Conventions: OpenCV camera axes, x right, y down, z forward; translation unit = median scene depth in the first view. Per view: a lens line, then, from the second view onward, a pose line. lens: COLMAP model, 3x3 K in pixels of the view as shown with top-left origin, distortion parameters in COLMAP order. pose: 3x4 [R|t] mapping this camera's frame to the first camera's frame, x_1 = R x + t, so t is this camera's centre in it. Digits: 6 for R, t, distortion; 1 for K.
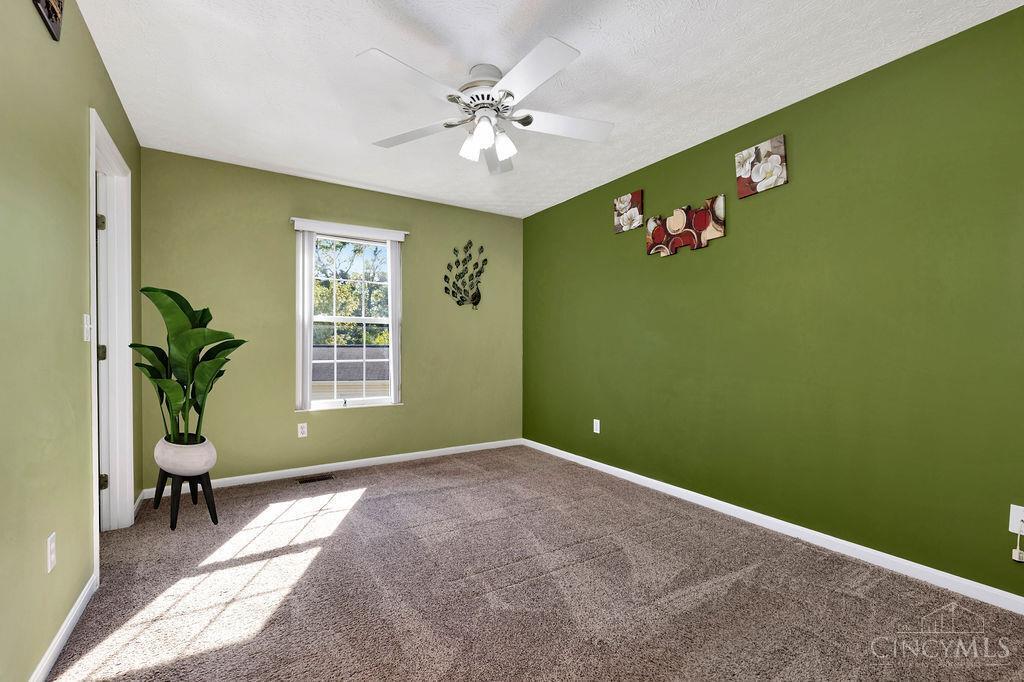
lens RADIAL K [[440.3, 0, 513.5], [0, 440.3, 346.4], [0, 0, 1]] dist [0.001120, 0.000262]
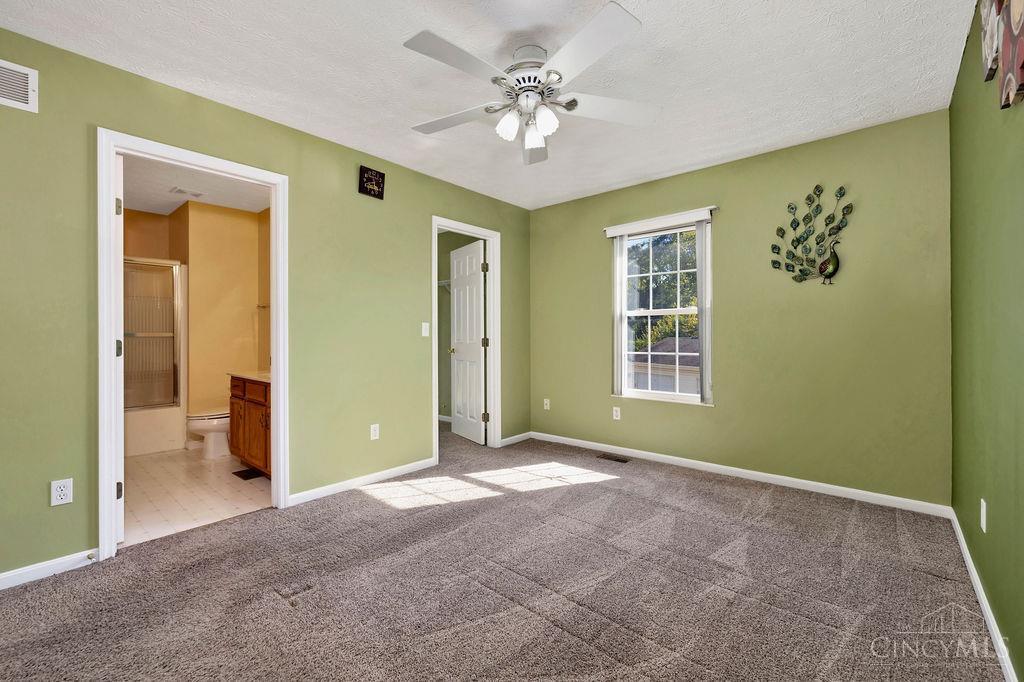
lens RADIAL K [[433.7, 0, 511.9], [0, 433.7, 338.7], [0, 0, 1]] dist [-0.000713, -0.000046]
pose [[0.279354, 0.002338, -0.960185, 0.479299], [-0.002539, 0.999995, 0.001697, -0.001836], [0.960185, 0.001963, 0.279358, 0.404888]]
